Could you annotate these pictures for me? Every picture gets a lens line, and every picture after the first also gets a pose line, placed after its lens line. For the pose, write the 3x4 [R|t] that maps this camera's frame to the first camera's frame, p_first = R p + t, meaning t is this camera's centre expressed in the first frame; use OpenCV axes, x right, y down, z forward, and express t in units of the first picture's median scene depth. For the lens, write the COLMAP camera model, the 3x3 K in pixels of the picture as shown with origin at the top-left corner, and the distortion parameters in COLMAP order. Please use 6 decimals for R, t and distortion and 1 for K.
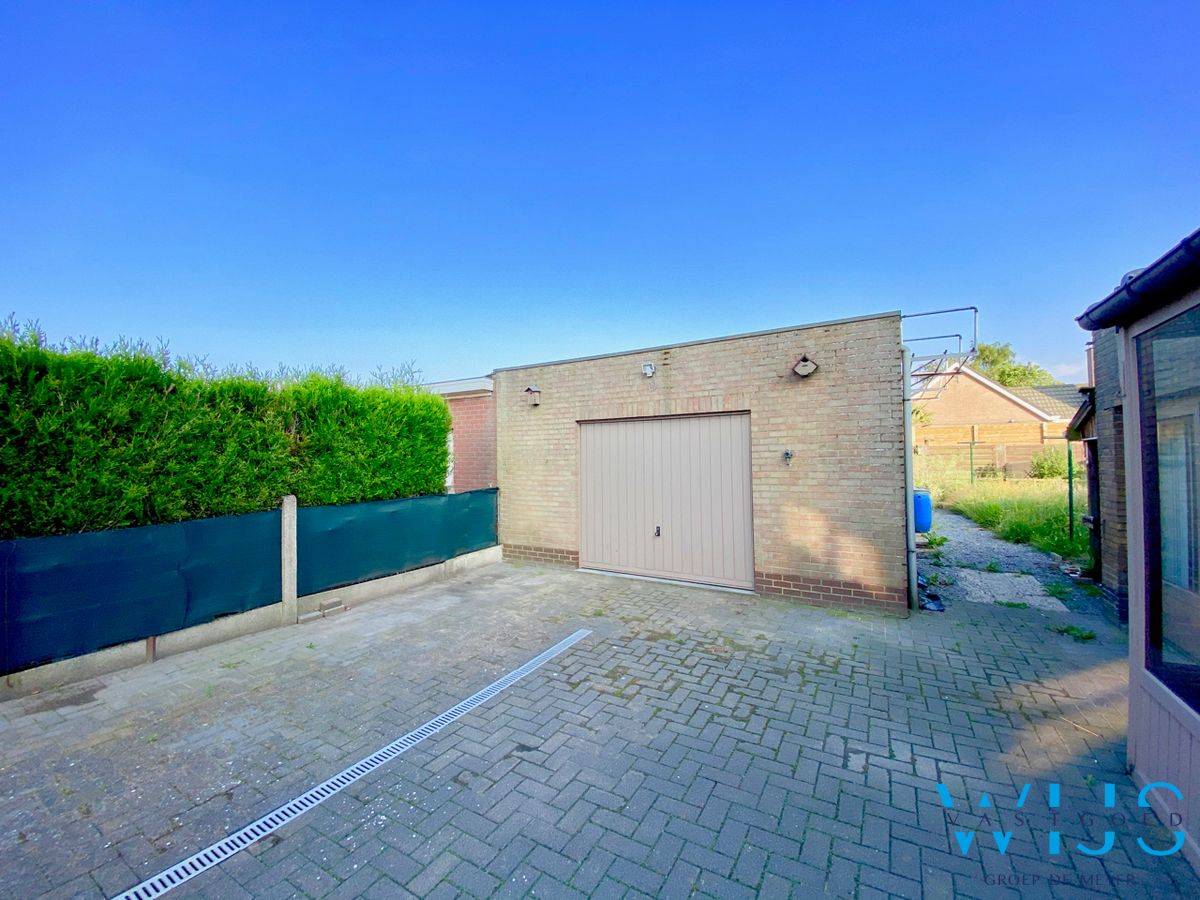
lens RADIAL K [[485.0, 0, 591.4], [0, 485.0, 438.8], [0, 0, 1]] dist [-0.003007, -0.006496]
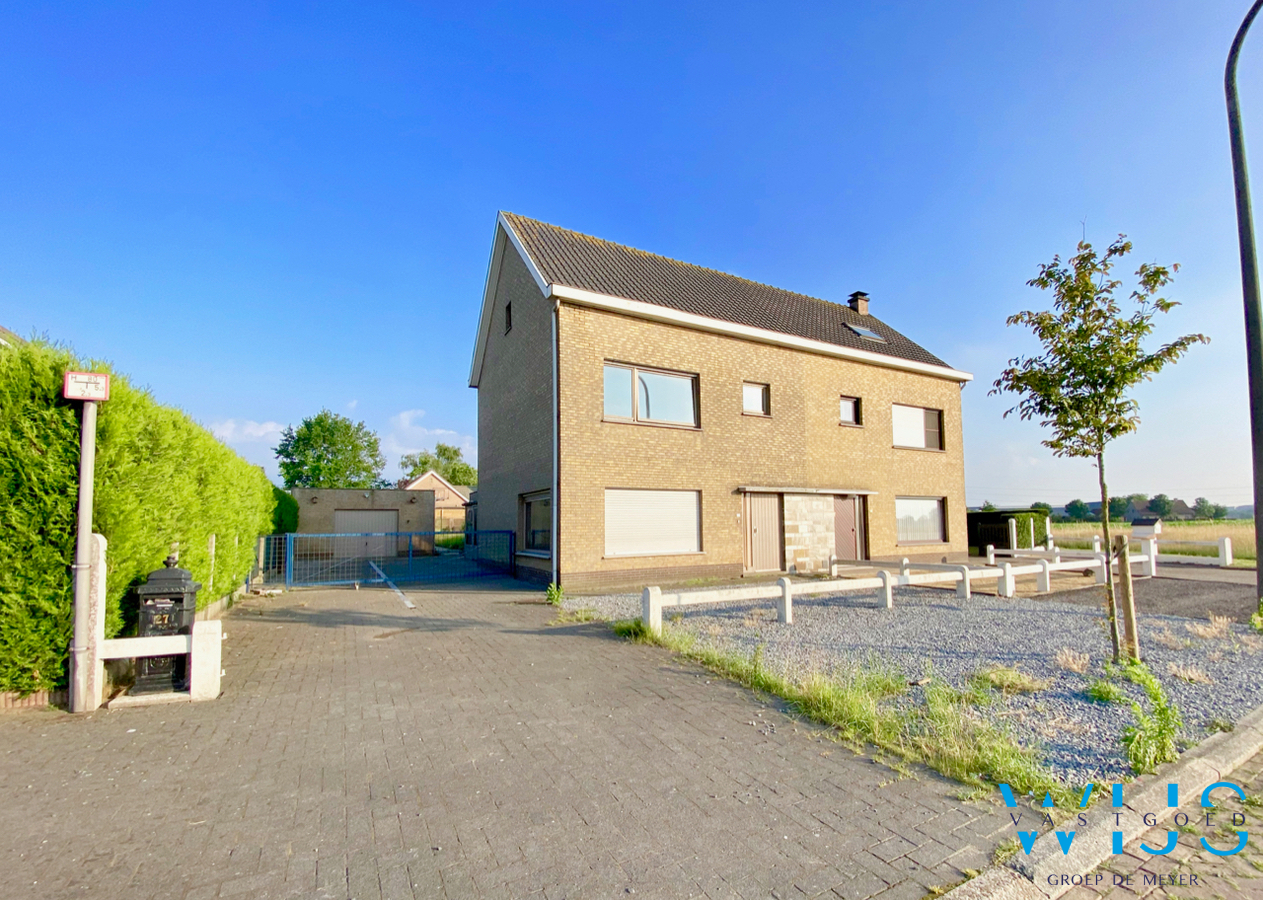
lens RADIAL K [[537.8, 0, 672.0], [0, 537.8, 498.9], [0, 0, 1]] dist [0.055246, -0.000117]
pose [[0.461658, 0.055911, 0.885294, -2.395656], [-0.034272, 0.998391, -0.045181, -0.018656], [-0.886396, -0.009483, 0.462832, -2.797205]]
